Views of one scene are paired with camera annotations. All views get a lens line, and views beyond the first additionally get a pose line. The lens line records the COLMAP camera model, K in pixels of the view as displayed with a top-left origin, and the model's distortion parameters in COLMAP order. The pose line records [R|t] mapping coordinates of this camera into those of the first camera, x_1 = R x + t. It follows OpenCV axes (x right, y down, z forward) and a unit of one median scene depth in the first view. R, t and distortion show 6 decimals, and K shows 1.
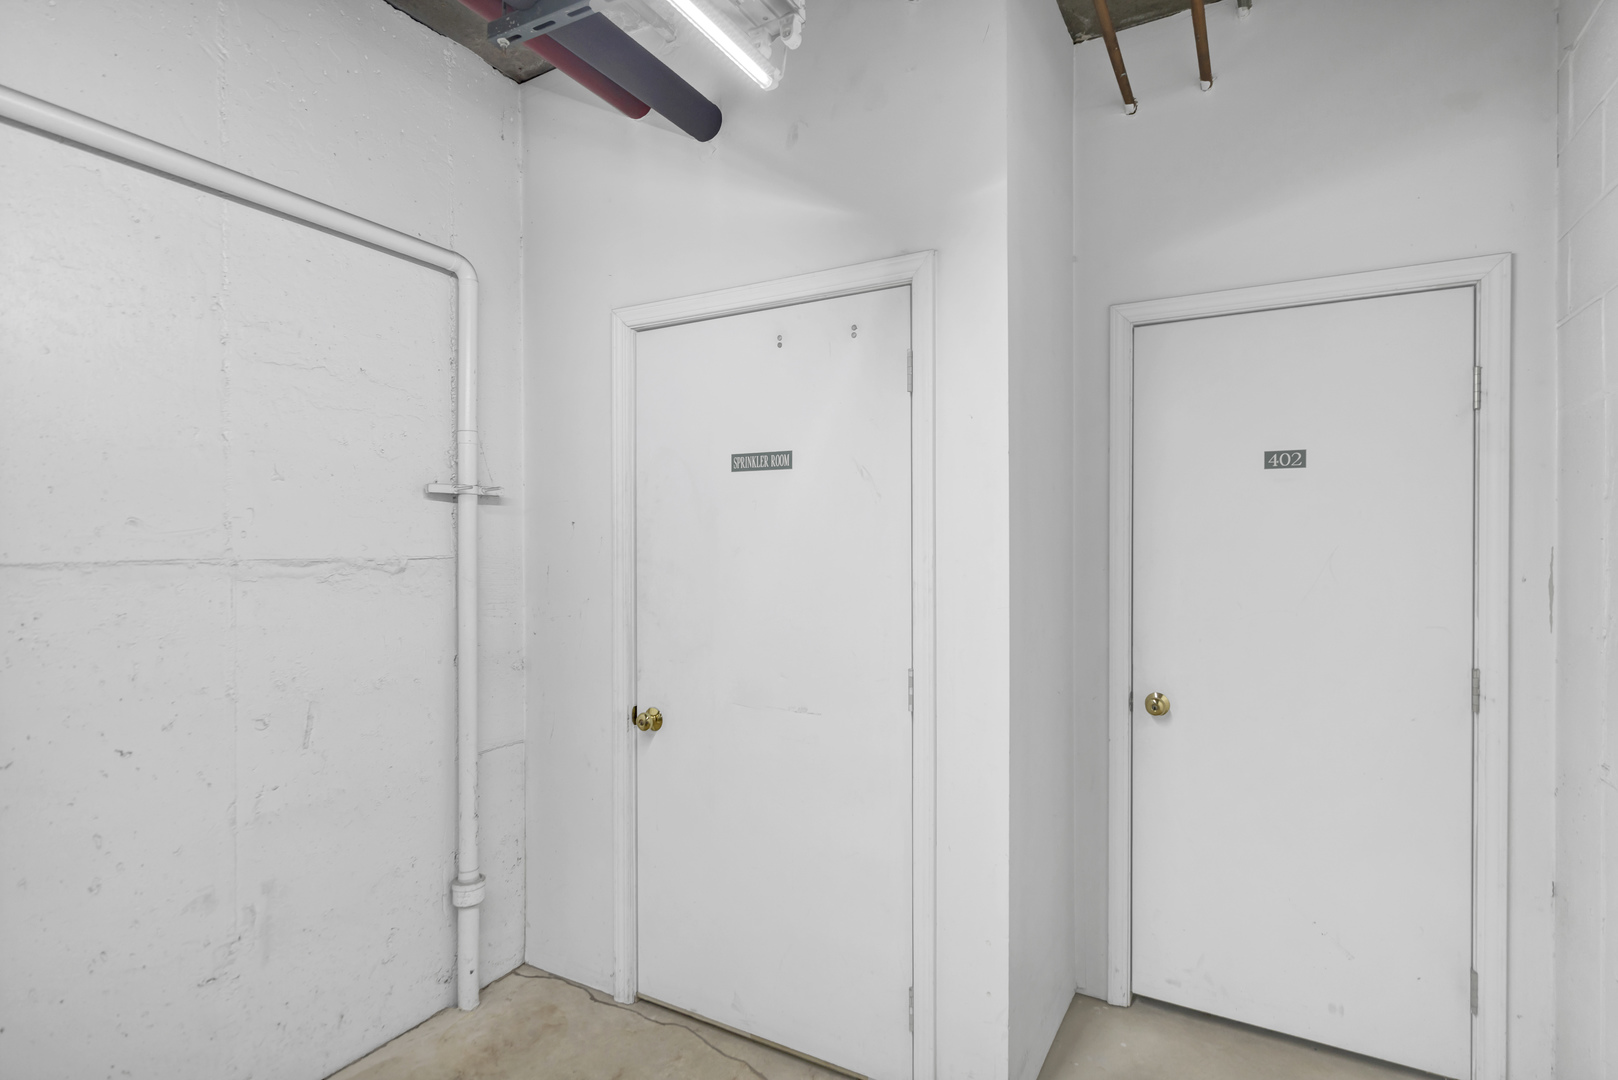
lens RADIAL K [[808.8, 0, 818.3], [0, 808.8, 537.9], [0, 0, 1]] dist [-0.006983, 0.002203]
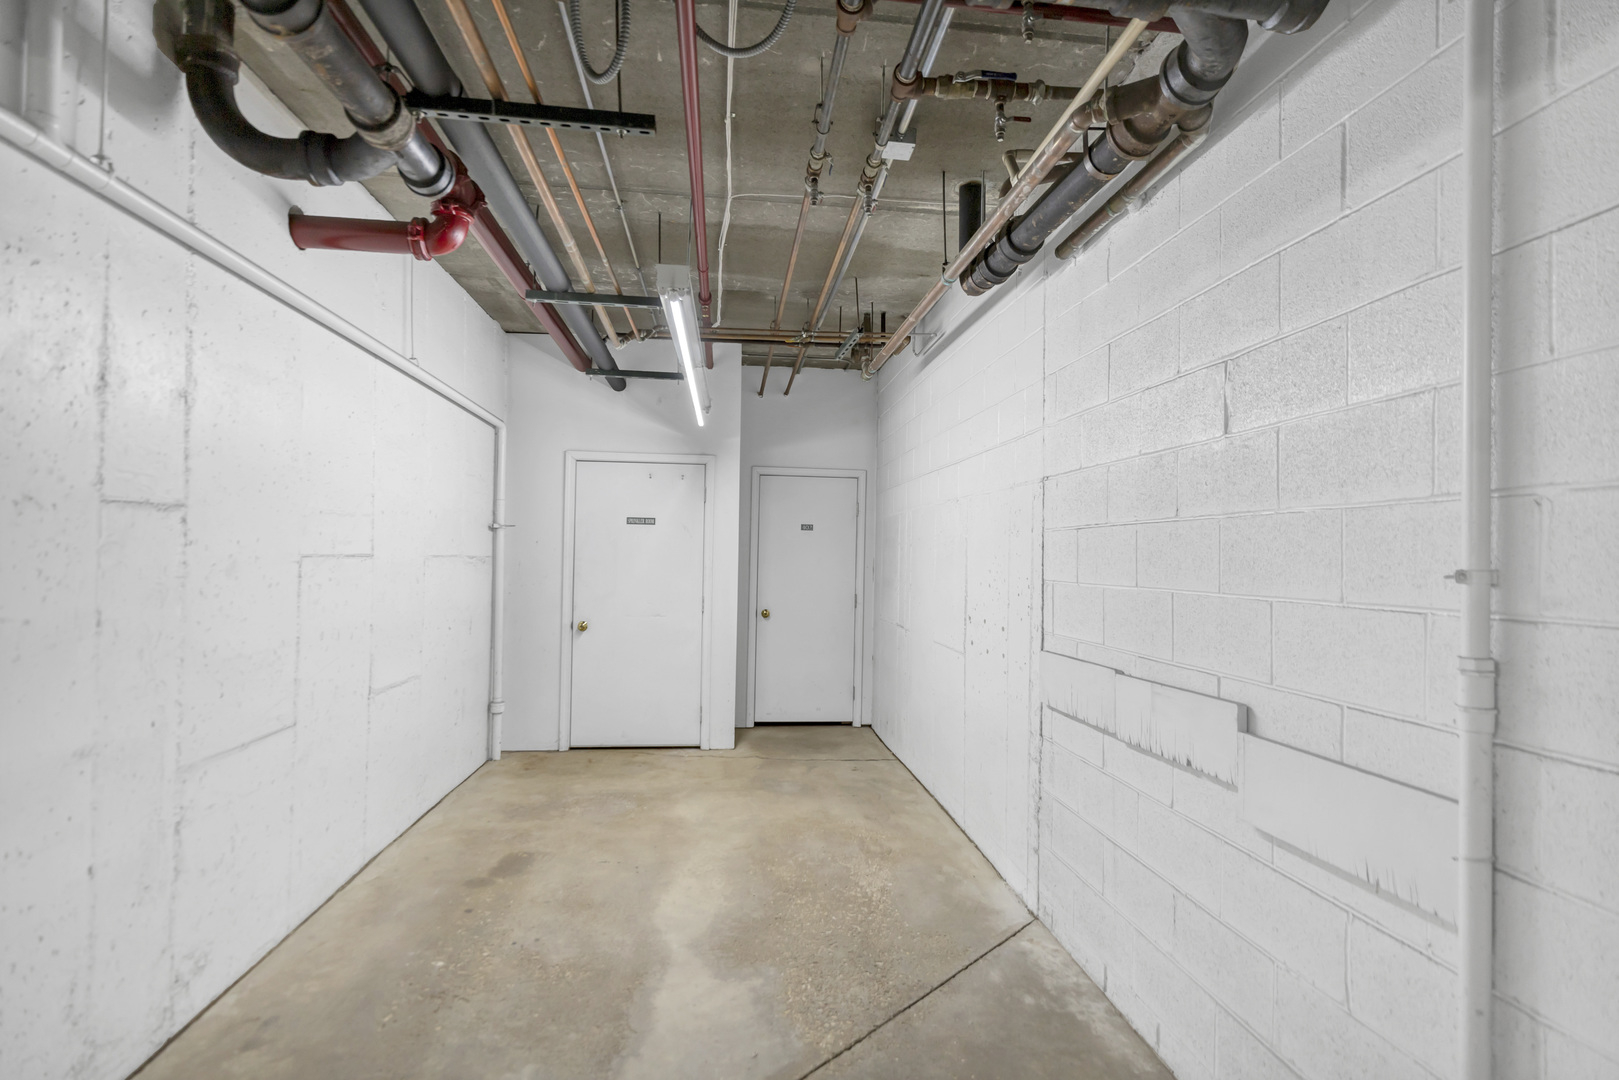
lens RADIAL K [[809.3, 0, 809.7], [0, 809.3, 547.2], [0, 0, 1]] dist [-0.006983, 0.002203]
pose [[0.817559, 0.023236, 0.575375, -1.057798], [-0.016756, 0.999722, -0.016565, 0.022282], [-0.575600, 0.003903, 0.817722, -1.355406]]
